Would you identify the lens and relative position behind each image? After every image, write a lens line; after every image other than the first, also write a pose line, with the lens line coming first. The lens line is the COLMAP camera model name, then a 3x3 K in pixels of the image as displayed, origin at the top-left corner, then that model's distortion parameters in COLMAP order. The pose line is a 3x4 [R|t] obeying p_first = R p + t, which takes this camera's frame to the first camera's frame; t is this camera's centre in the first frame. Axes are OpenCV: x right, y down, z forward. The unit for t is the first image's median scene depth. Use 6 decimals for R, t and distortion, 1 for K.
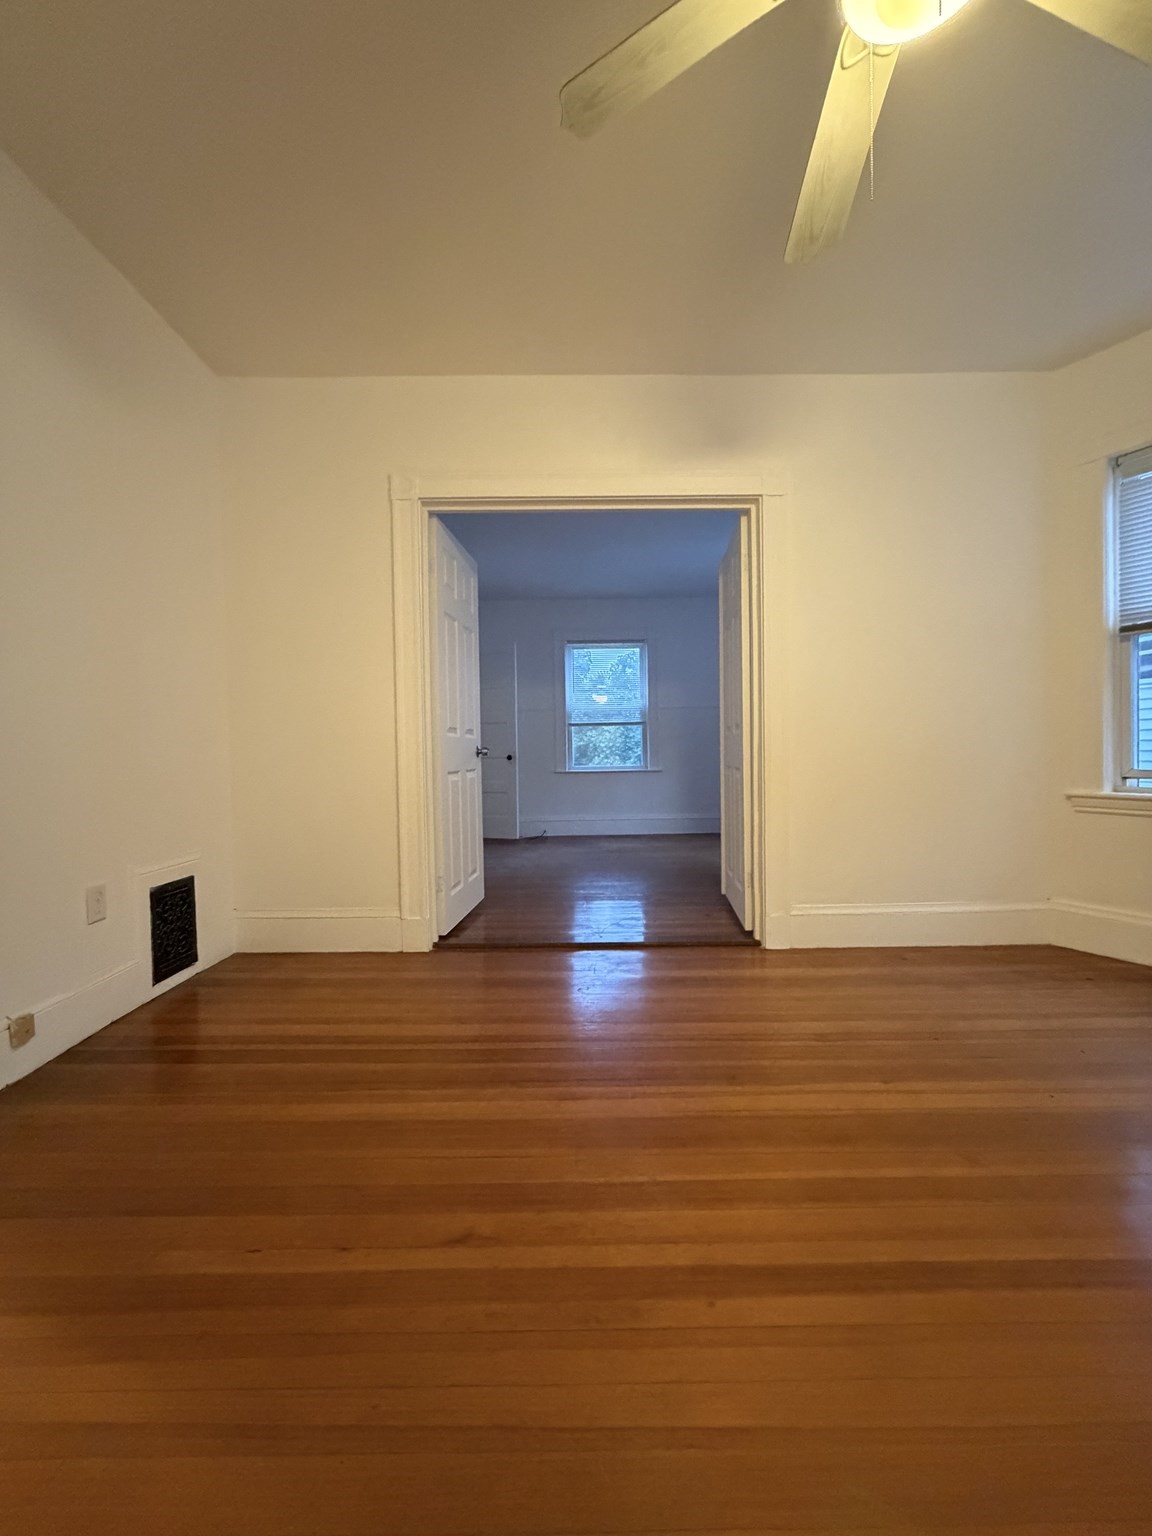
lens RADIAL K [[606.9, 0, 576.9], [0, 606.9, 766.3], [0, 0, 1]] dist [-0.011518, 0.000007]
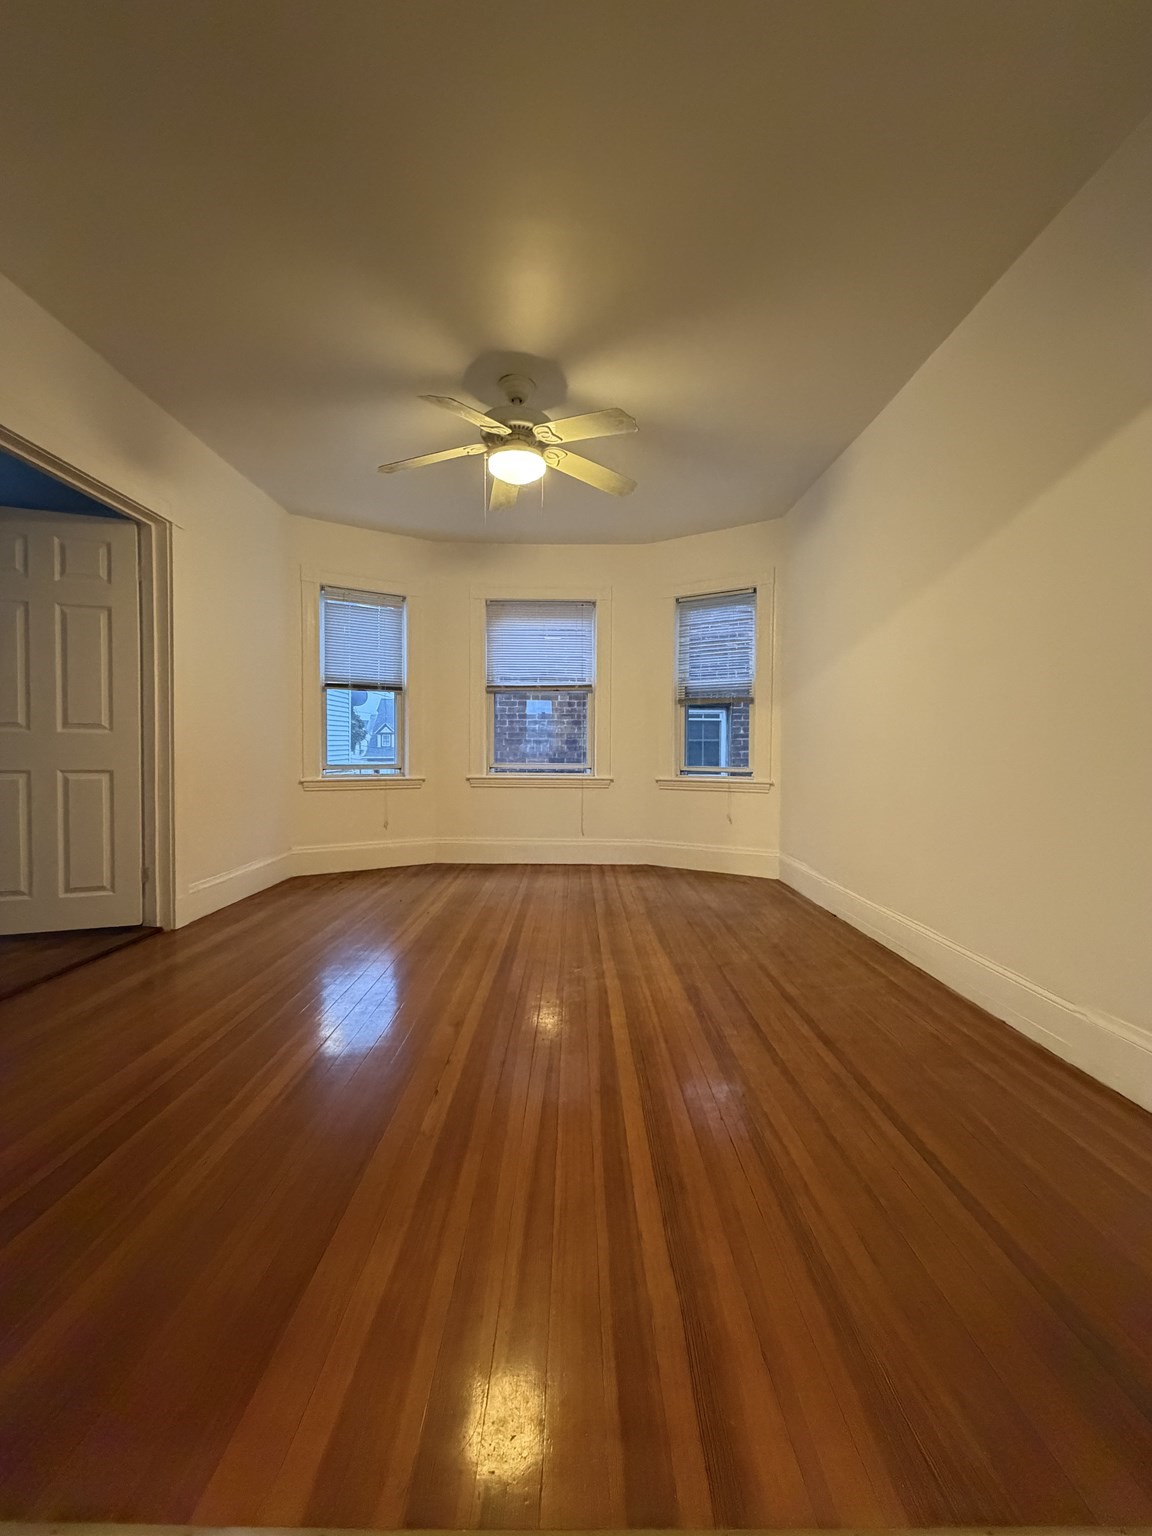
lens RADIAL K [[606.9, 0, 576.9], [0, 606.9, 763.2], [0, 0, 1]] dist [-0.011518, 0.000007]
pose [[-0.007623, -0.013711, 0.999877, -0.872106], [0.001323, 0.999905, 0.013722, -0.024482], [-0.999970, 0.001428, -0.007604, 0.273319]]
